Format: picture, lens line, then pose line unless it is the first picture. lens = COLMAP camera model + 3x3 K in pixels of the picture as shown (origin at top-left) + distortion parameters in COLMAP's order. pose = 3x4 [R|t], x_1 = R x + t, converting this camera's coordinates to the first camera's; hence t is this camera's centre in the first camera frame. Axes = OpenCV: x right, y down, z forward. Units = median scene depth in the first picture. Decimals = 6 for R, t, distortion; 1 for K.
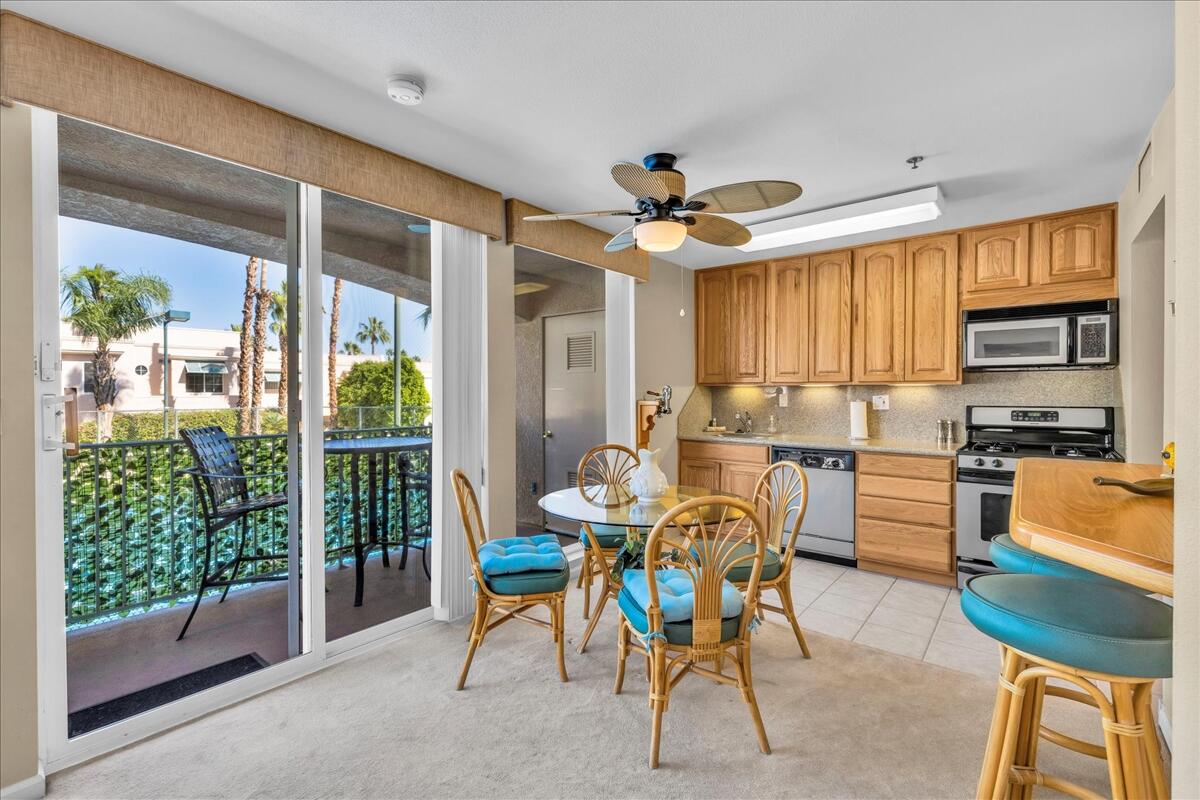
lens RADIAL K [[530.2, 0, 593.7], [0, 530.2, 397.2], [0, 0, 1]] dist [-0.002421, 0.000251]
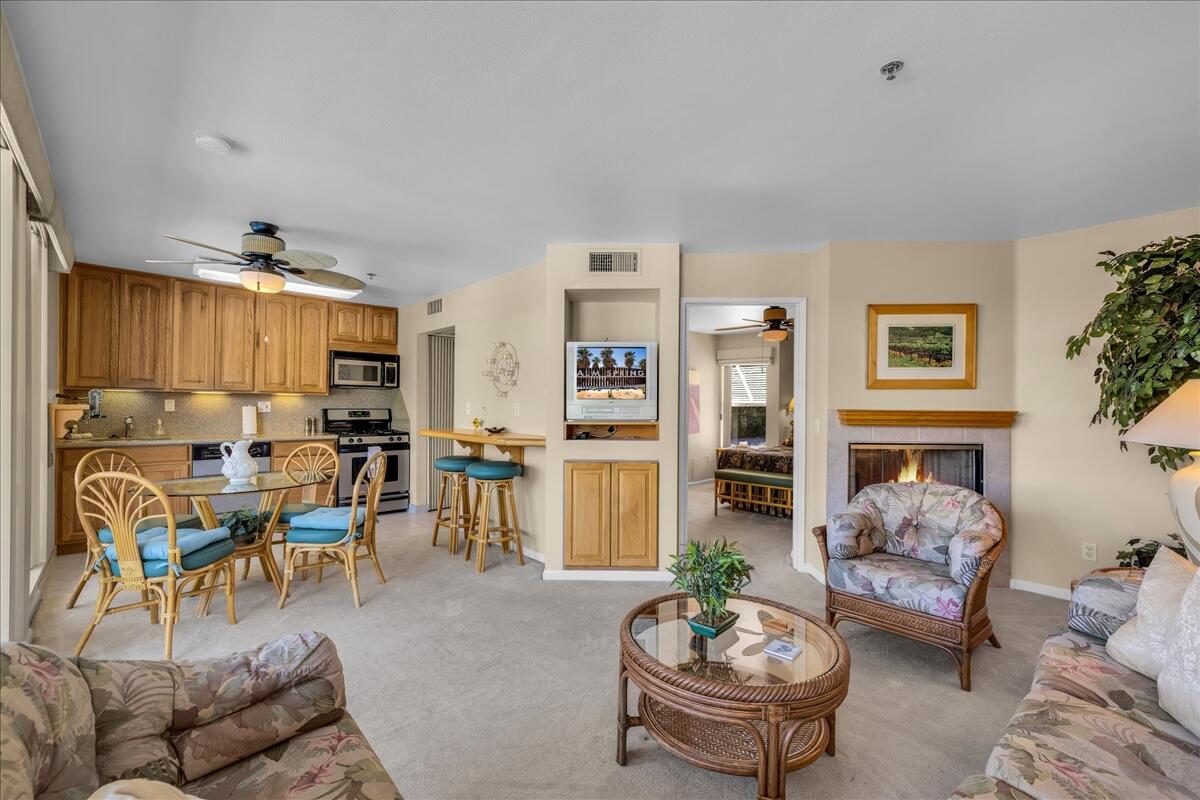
lens RADIAL K [[507.8, 0, 597.1], [0, 507.8, 405.7], [0, 0, 1]] dist [-0.001577, -0.000228]
pose [[0.123320, 0.002842, 0.992363, -0.675524], [-0.001635, 0.999995, -0.002660, 0.009594], [-0.992366, -0.001294, 0.123324, -0.004784]]
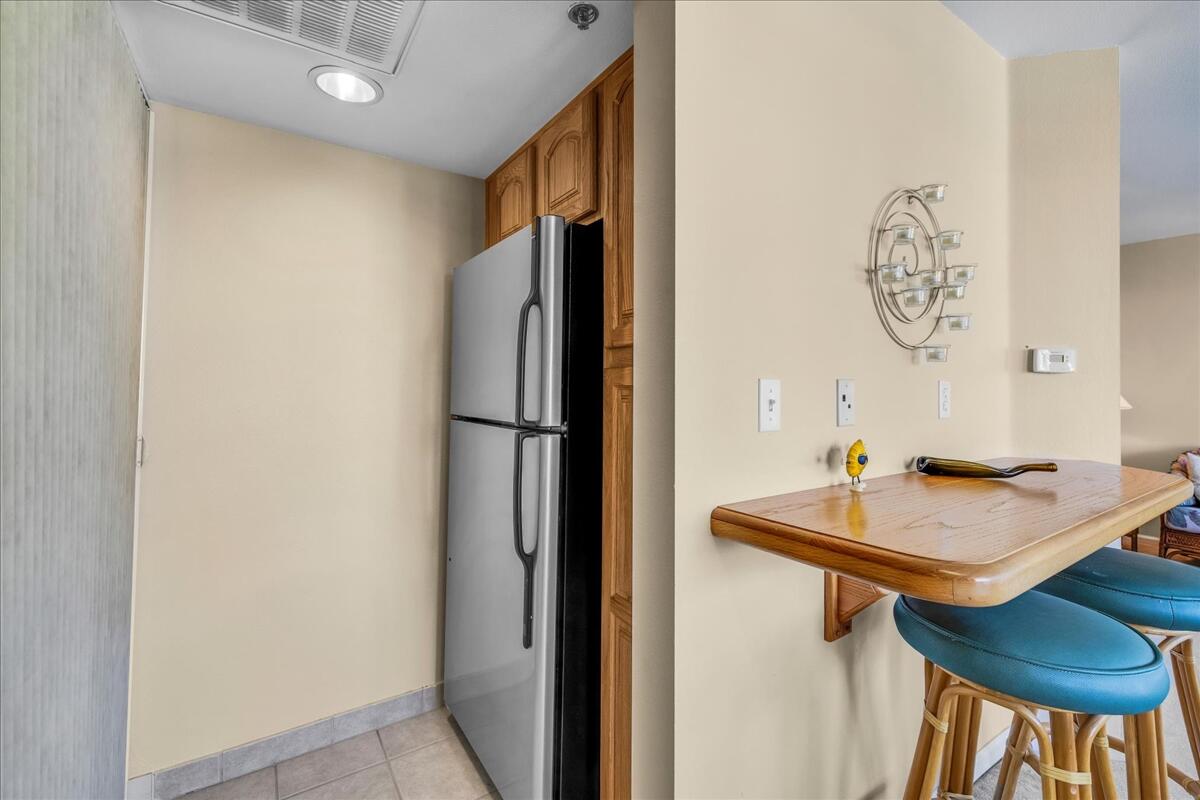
lens RADIAL K [[506.7, 0, 593.4], [0, 506.7, 385.6], [0, 0, 1]] dist [-0.000442, 0.000097]
pose [[-0.955284, -0.000143, 0.295689, 0.517708], [0.000364, 0.999999, 0.001661, 0.003702], [-0.295689, 0.001695, -0.955283, 0.741916]]
